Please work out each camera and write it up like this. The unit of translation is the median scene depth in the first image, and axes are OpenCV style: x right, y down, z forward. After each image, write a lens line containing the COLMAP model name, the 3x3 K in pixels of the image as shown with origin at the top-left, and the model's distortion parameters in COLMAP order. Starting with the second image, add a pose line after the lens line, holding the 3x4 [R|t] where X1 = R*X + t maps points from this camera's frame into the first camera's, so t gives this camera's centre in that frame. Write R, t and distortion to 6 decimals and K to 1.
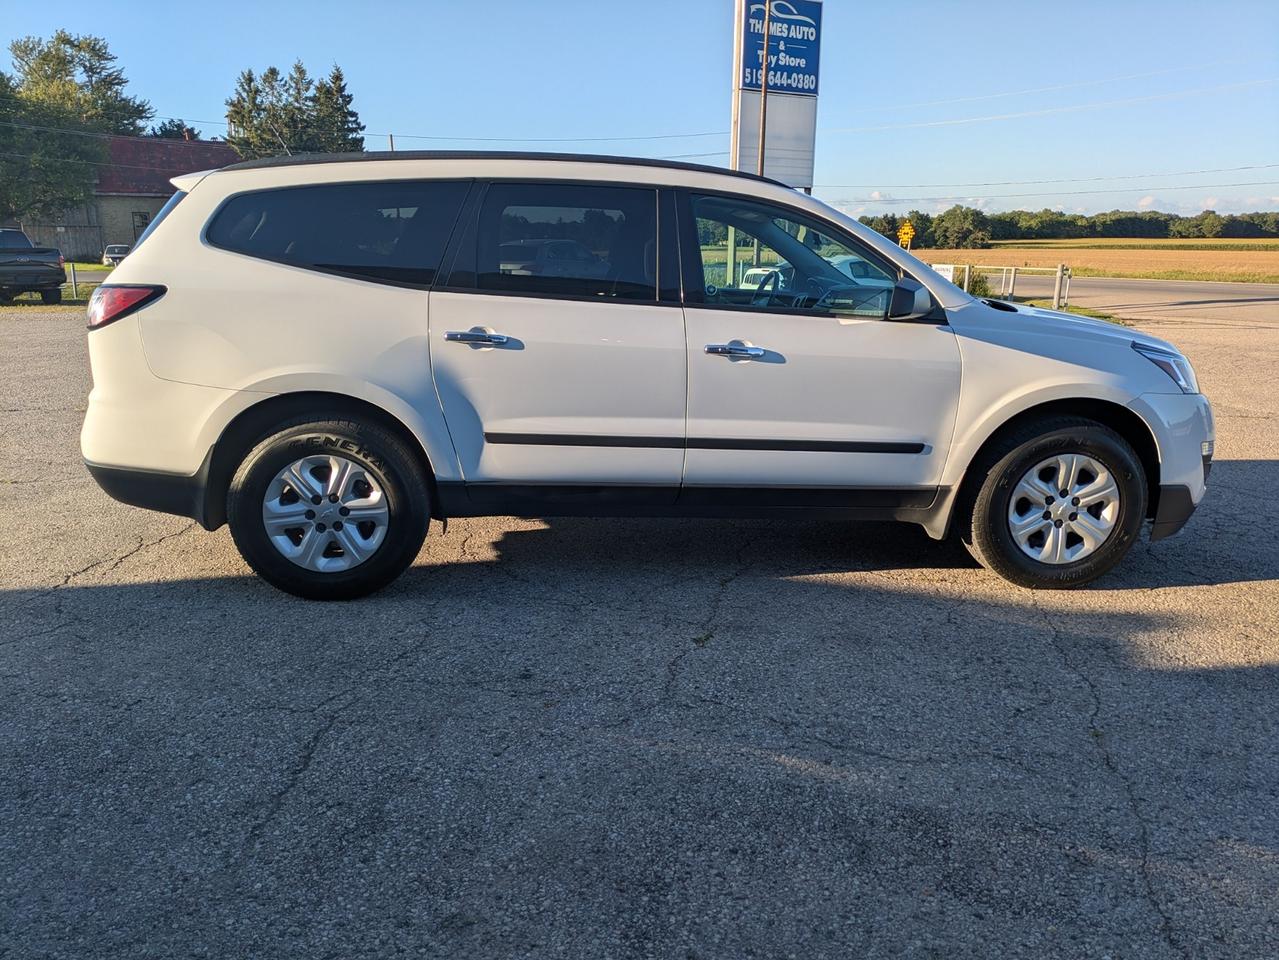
lens RADIAL K [[946.6, 0, 629.1], [0, 946.6, 482.0], [0, 0, 1]] dist [0.021707, -0.006777]
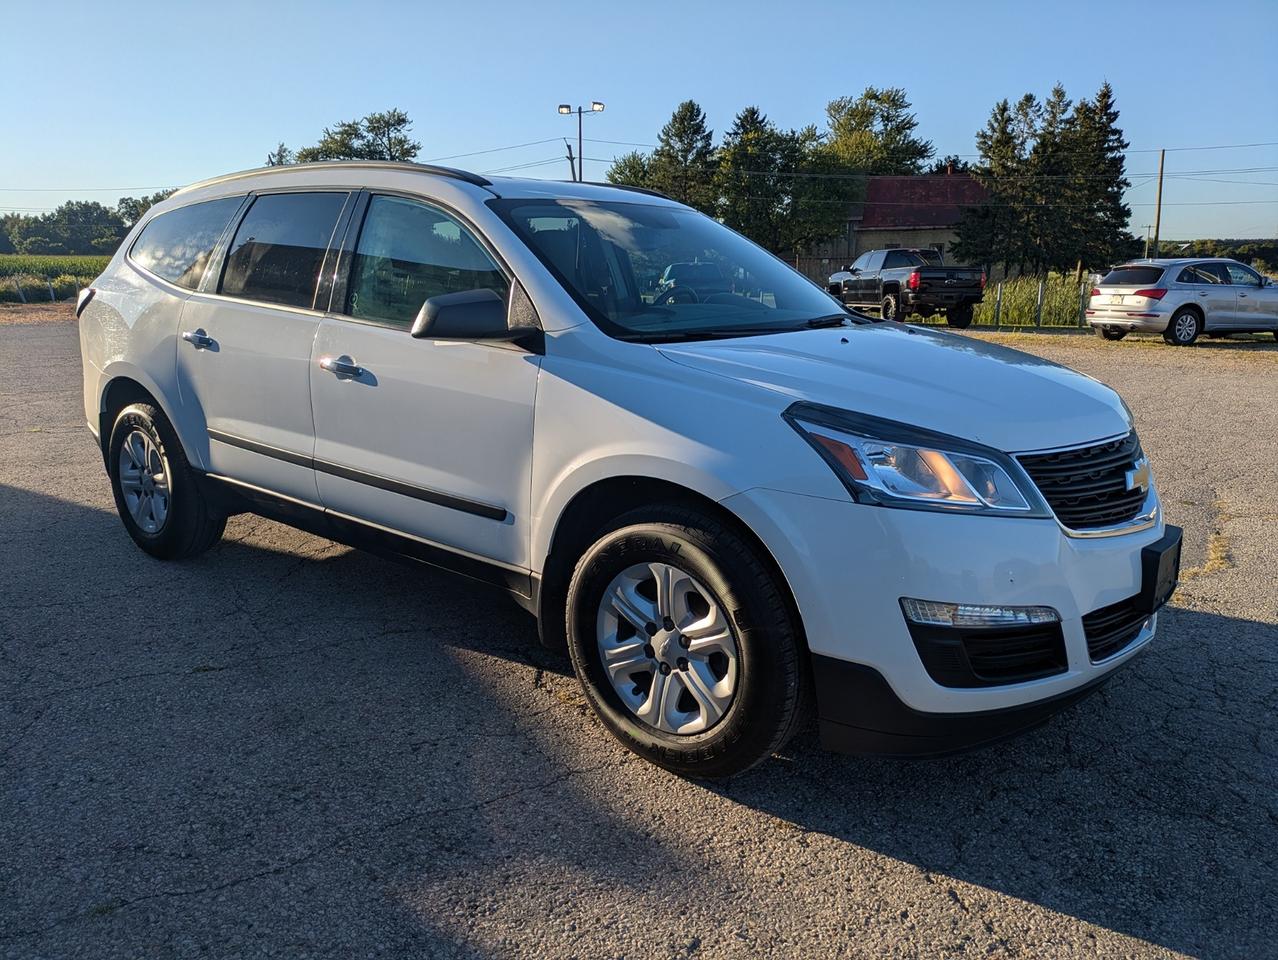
lens RADIAL K [[944.6, 0, 642.8], [0, 944.6, 477.0], [0, 0, 1]] dist [0.058102, -0.069824]
pose [[0.724839, 0.140917, -0.674352, 0.143870], [-0.163893, 0.986025, 0.029884, -0.017105], [0.669139, 0.088861, 0.737805, 0.084023]]
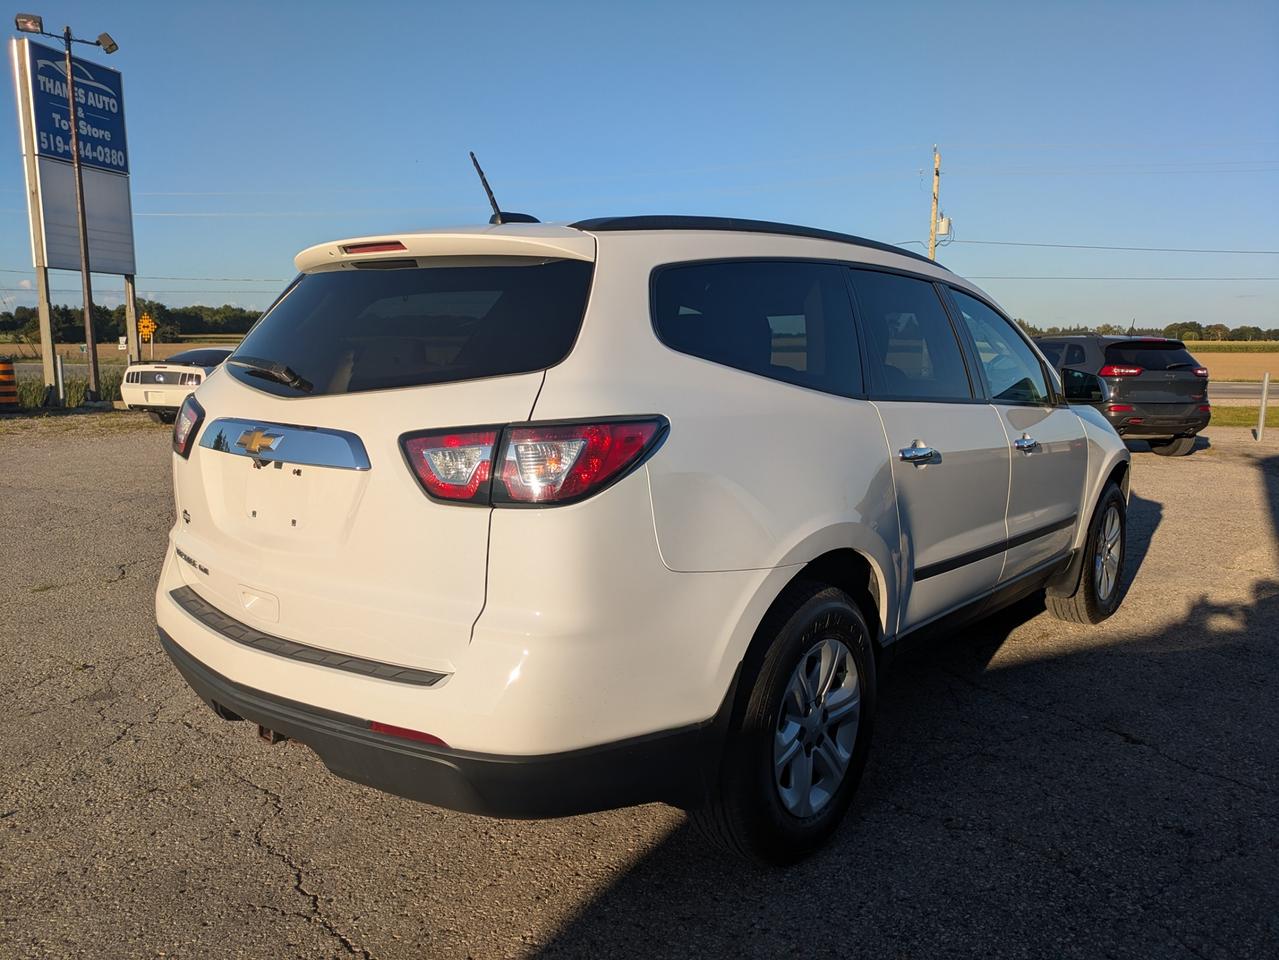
lens RADIAL K [[946.6, 0, 629.1], [0, 946.6, 482.0], [0, 0, 1]] dist [0.021707, -0.006777]
pose [[0.705735, -0.106635, 0.700405, -0.127517], [0.172642, 0.984691, -0.024039, -0.021471], [-0.687119, 0.137885, 0.713341, 0.084044]]
